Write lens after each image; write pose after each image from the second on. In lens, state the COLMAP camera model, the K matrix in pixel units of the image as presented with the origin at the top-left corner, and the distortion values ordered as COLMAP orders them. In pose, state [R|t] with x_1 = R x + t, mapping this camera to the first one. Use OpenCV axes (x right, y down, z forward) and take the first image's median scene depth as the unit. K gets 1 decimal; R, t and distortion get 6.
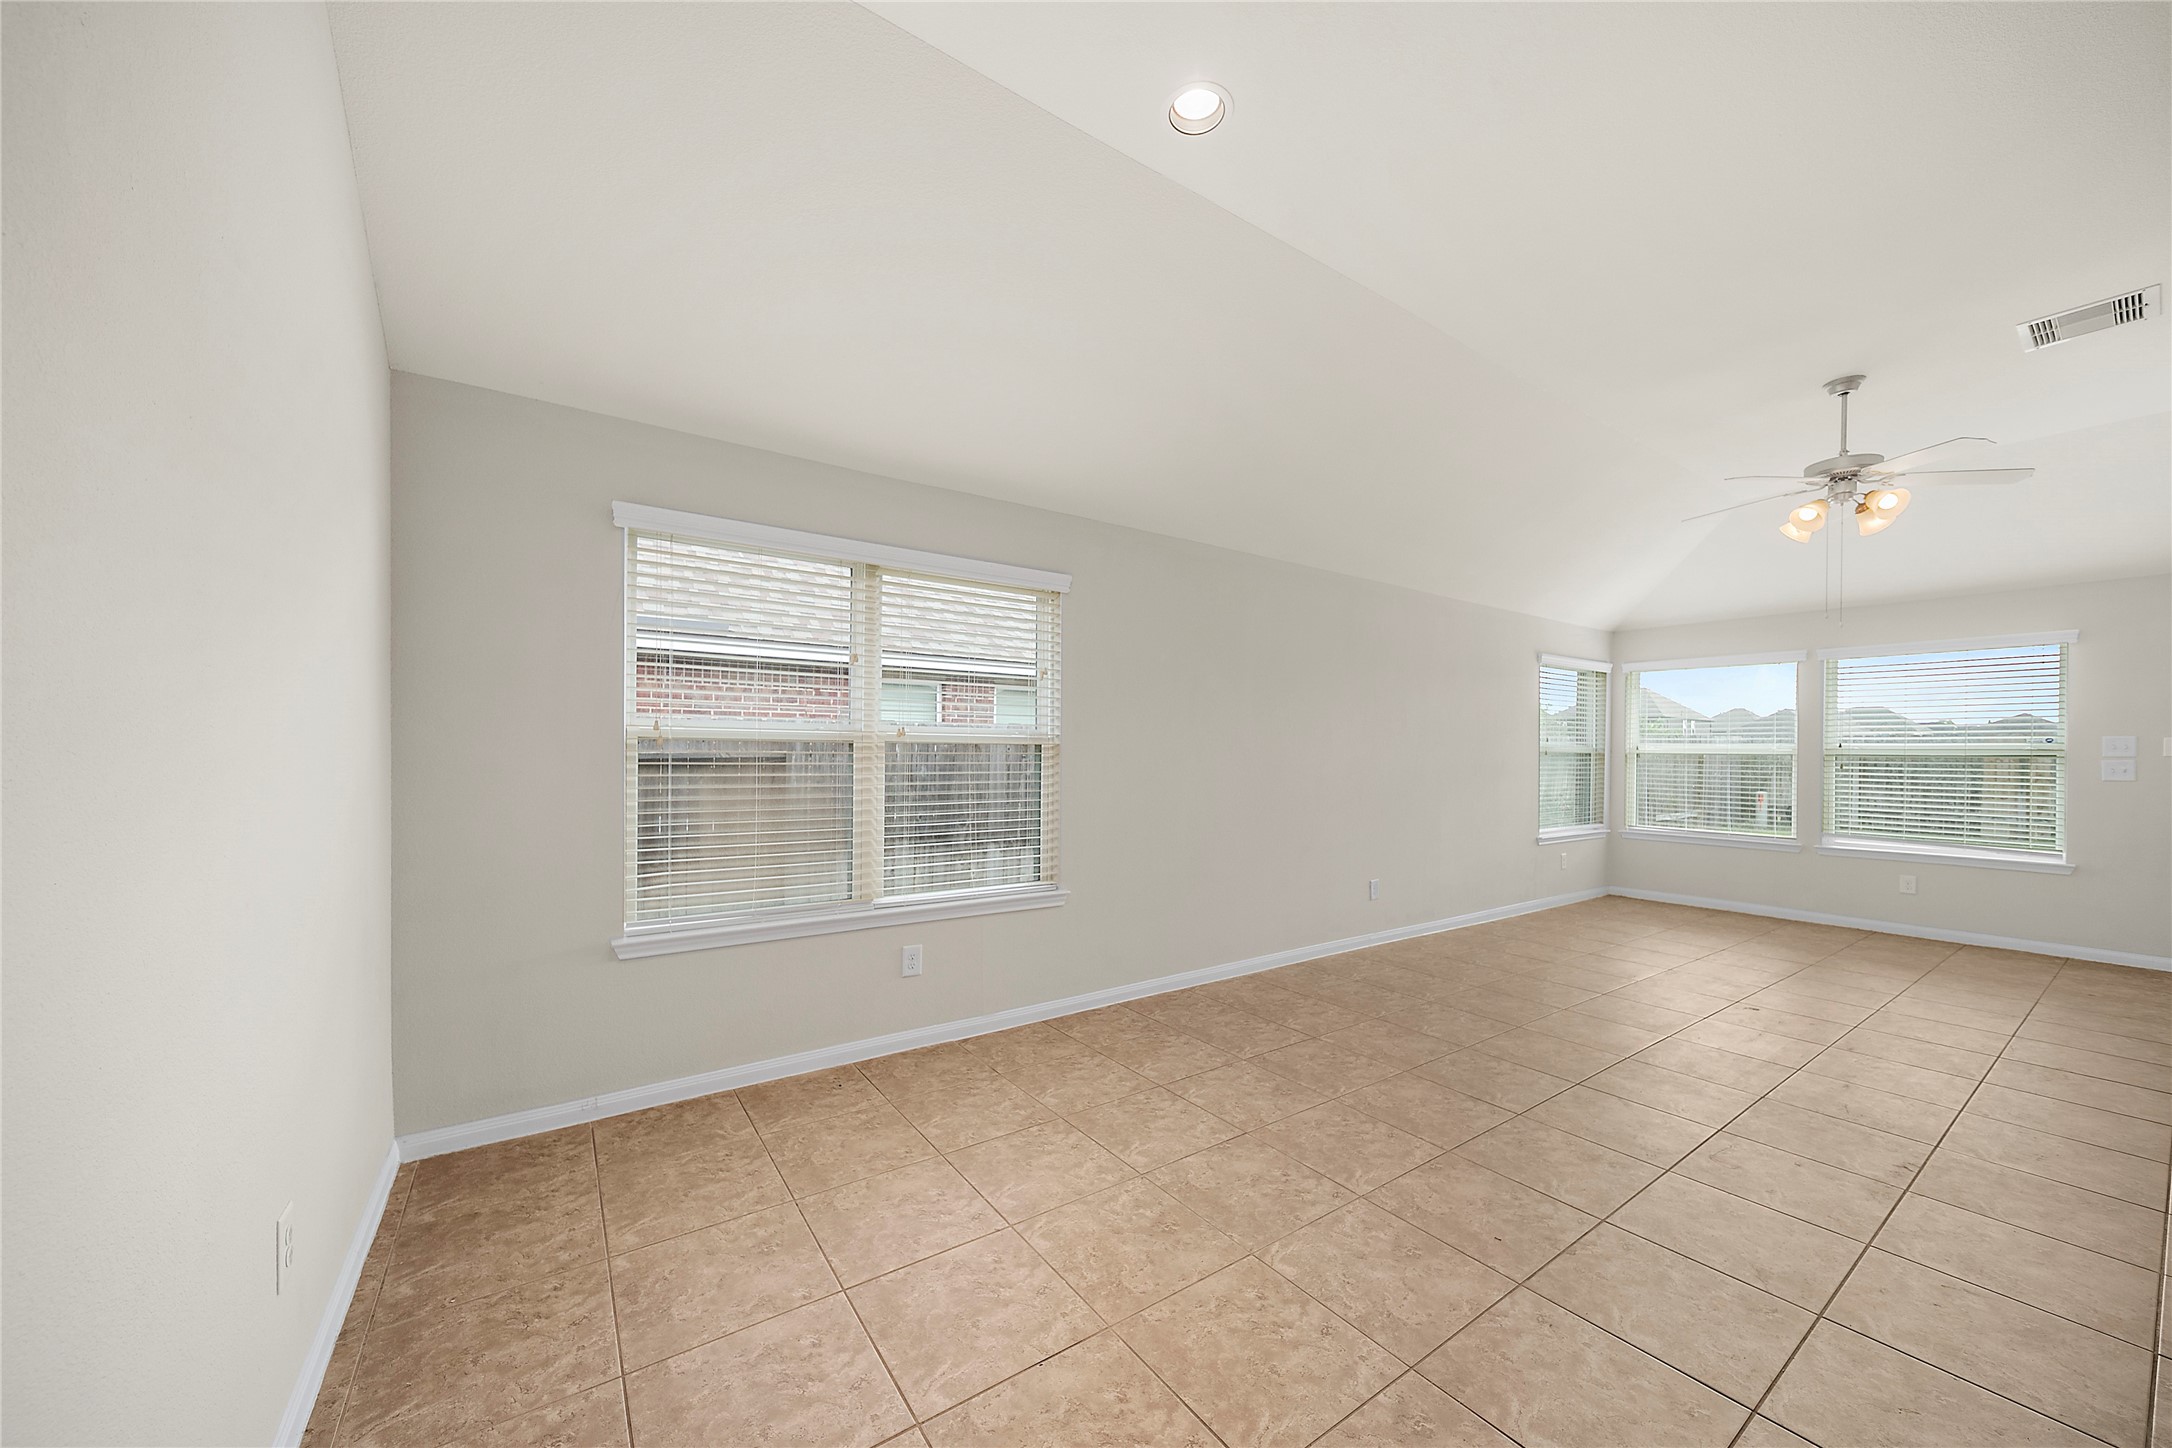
lens RADIAL K [[779.5, 0, 1091.3], [0, 779.5, 753.3], [0, 0, 1]] dist [-0.000078, -0.001426]
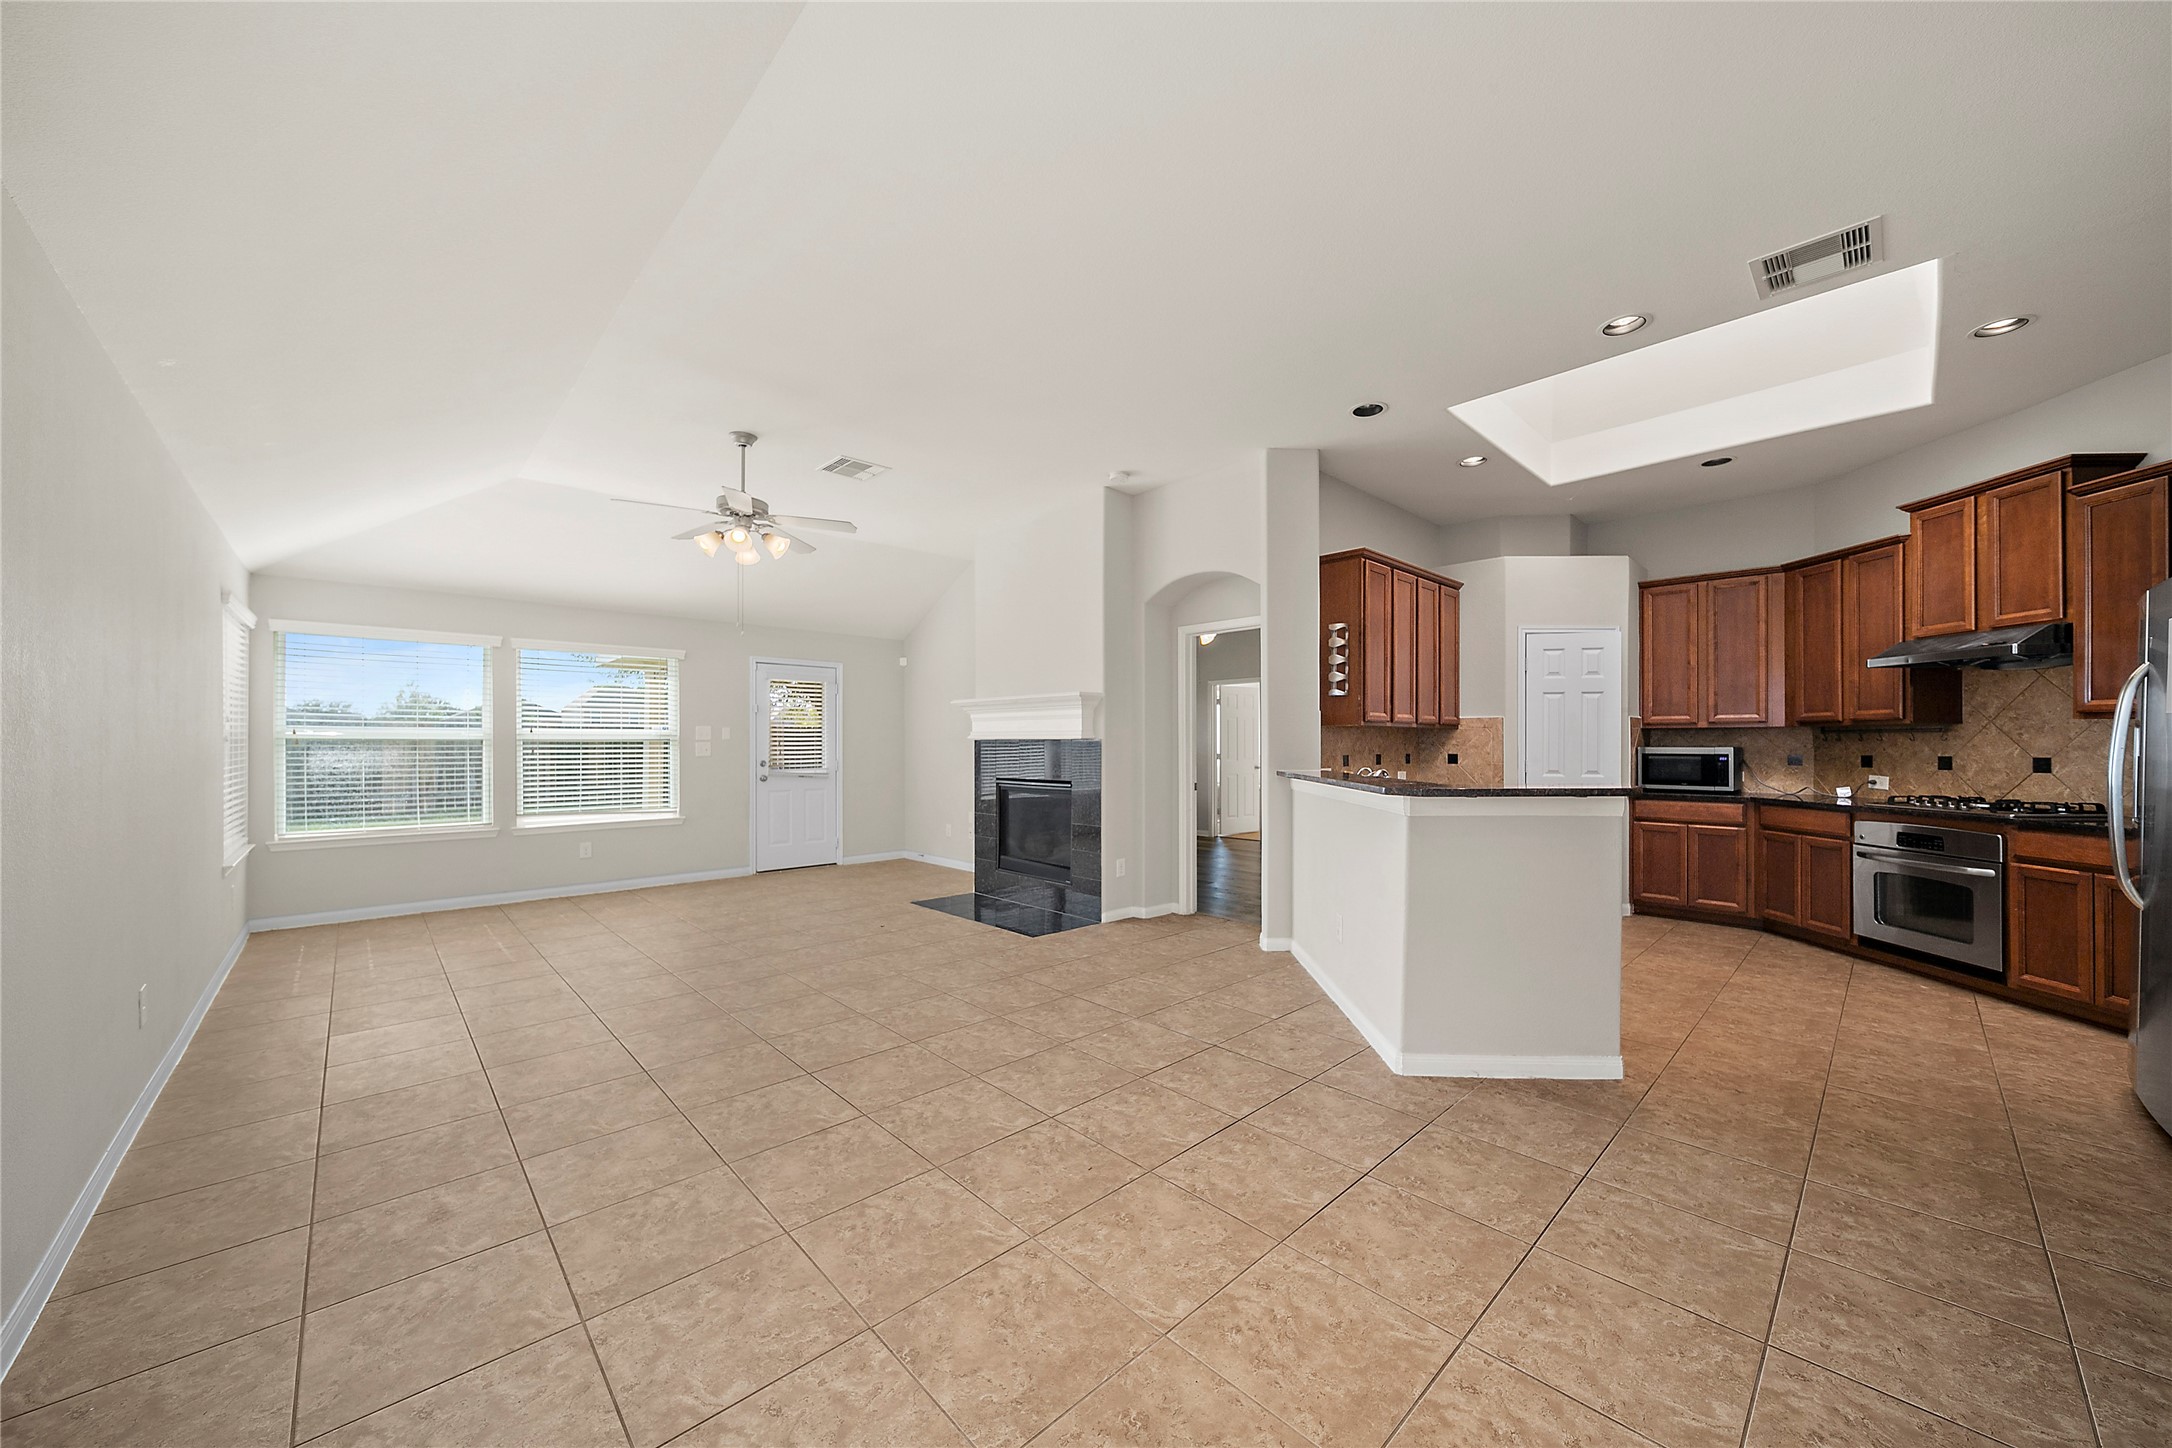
lens RADIAL K [[779.5, 0, 1085.7], [0, 779.5, 741.9], [0, 0, 1]] dist [-0.000078, -0.001426]
pose [[-0.145636, -0.005717, 0.989322, -0.210254], [0.000162, 0.999983, 0.005803, -0.001949], [-0.989338, 0.001006, -0.145633, 0.412994]]
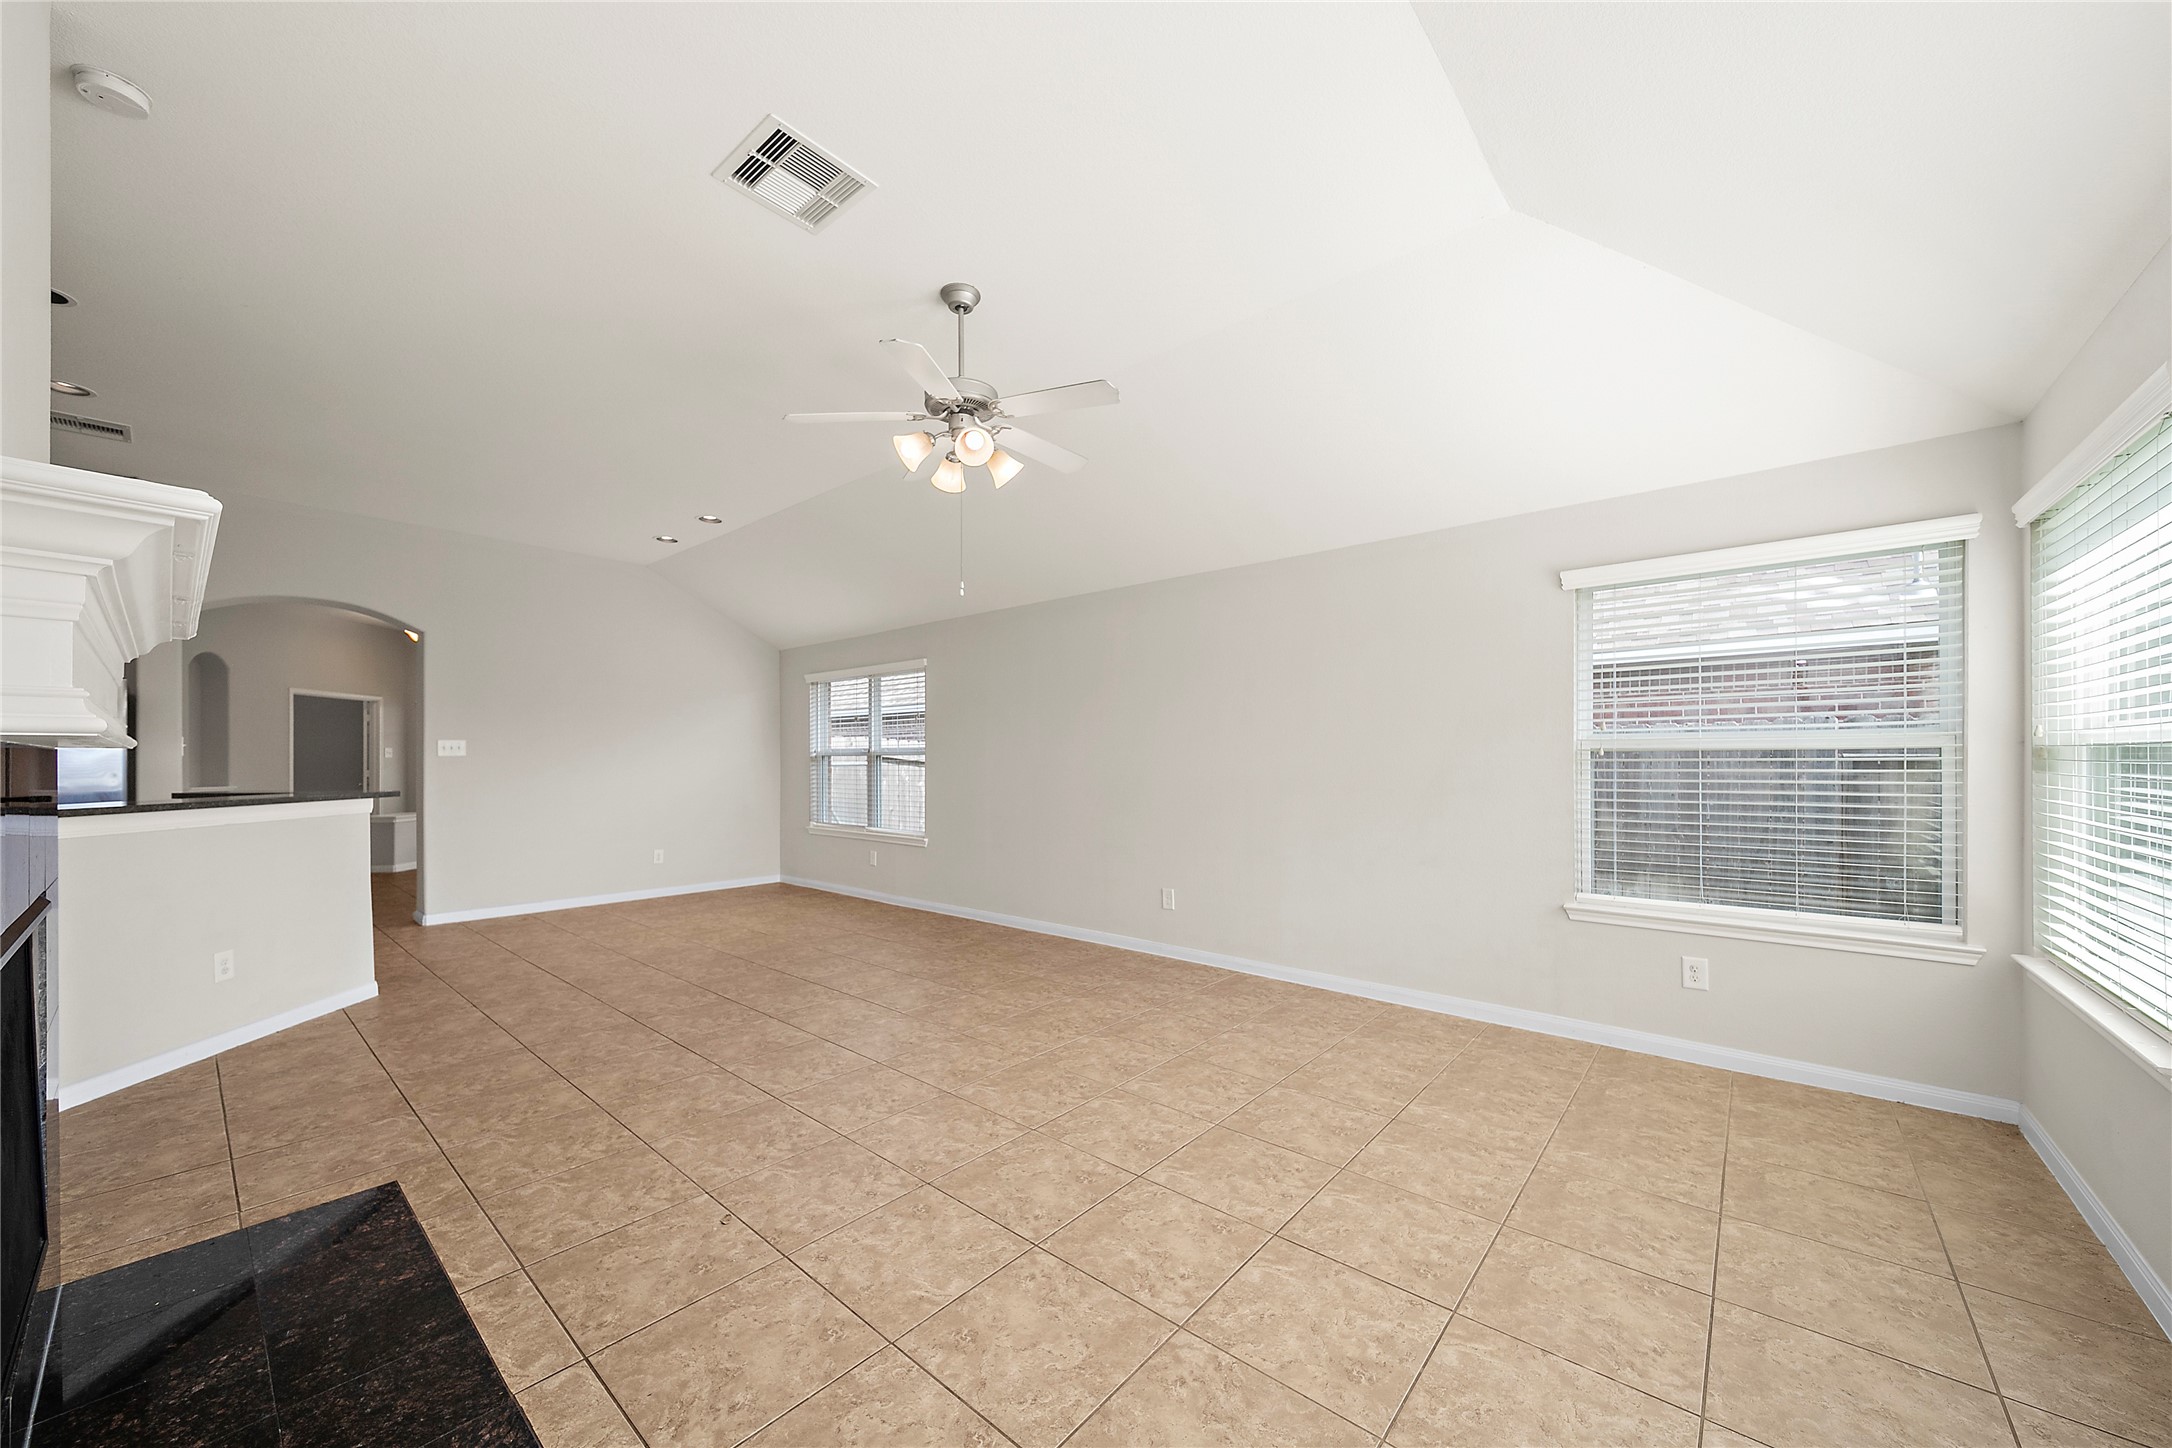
lens RADIAL K [[779.5, 0, 1072.0], [0, 779.5, 776.3], [0, 0, 1]] dist [-0.000078, -0.001426]
pose [[0.246349, 0.011088, -0.969118, 1.135914], [0.003172, 0.999920, 0.012247, 0.009917], [0.969176, -0.006091, 0.246294, 0.585140]]
